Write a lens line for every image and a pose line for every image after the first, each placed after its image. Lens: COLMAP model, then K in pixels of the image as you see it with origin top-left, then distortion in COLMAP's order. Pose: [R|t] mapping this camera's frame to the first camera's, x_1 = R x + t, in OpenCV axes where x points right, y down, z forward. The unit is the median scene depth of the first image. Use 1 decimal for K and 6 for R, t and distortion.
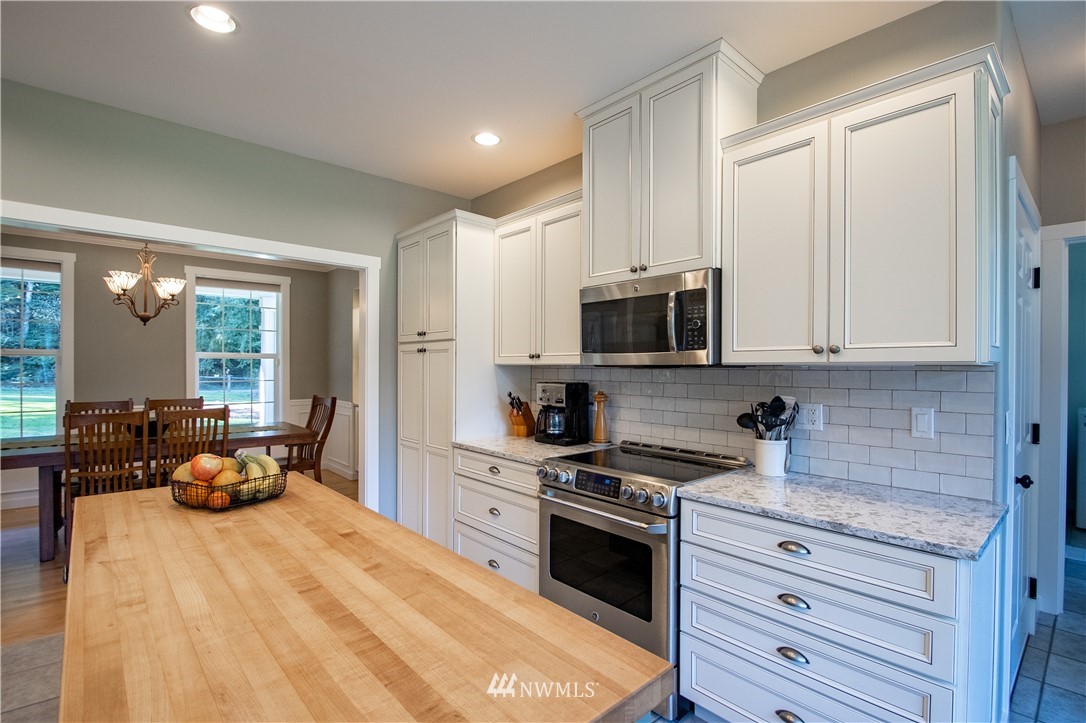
lens RADIAL K [[506.6, 0, 543.0], [0, 506.6, 361.5], [0, 0, 1]] dist [-0.001878, -0.000904]
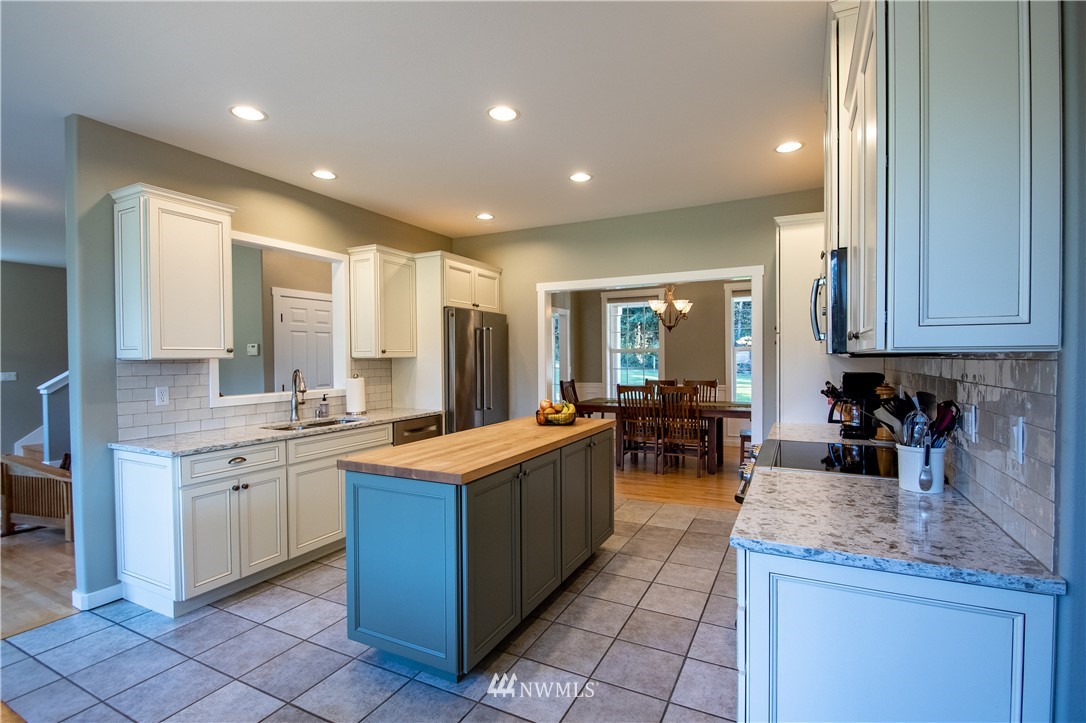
lens RADIAL K [[497.6, 0, 543.3], [0, 497.6, 366.4], [0, 0, 1]] dist [0.000755, 0.000115]
pose [[0.354203, 0.008665, -0.935128, 0.698462], [0.019512, 0.999671, 0.016653, 0.002637], [0.934965, -0.024145, 0.353918, 0.122548]]
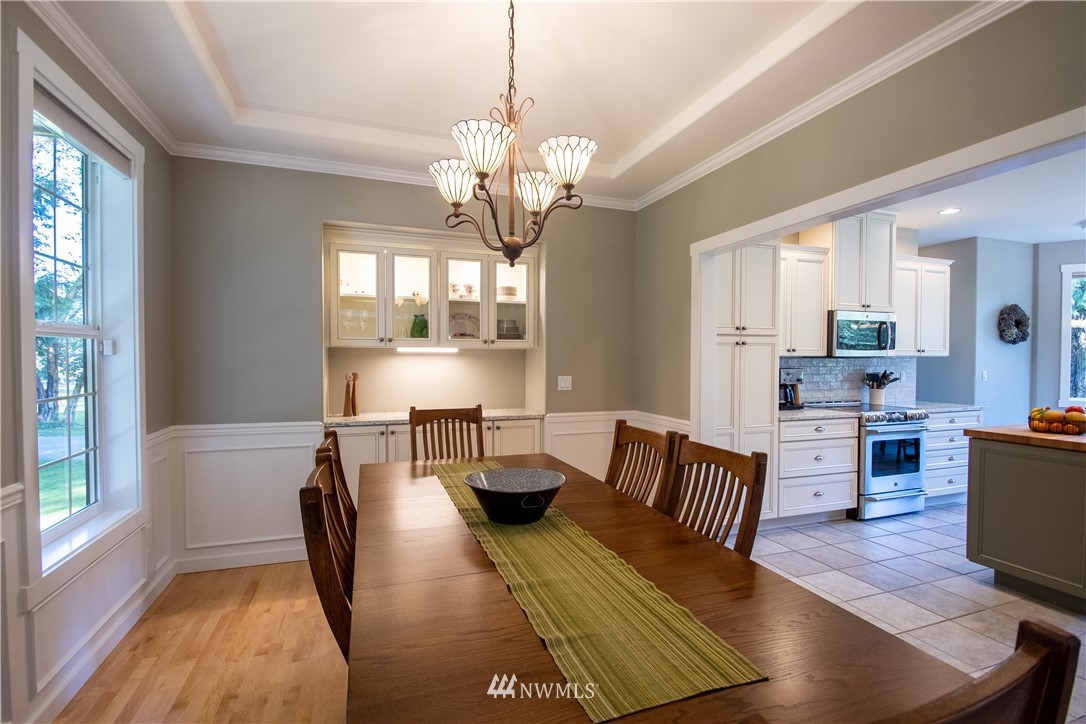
lens RADIAL K [[497.6, 0, 543.3], [0, 497.6, 366.9], [0, 0, 1]] dist [0.000755, 0.000115]
pose [[0.374258, -0.020599, 0.927096, -1.671805], [-0.009349, 0.999619, 0.025985, 0.006489], [-0.927277, -0.018392, 0.373923, 1.185161]]
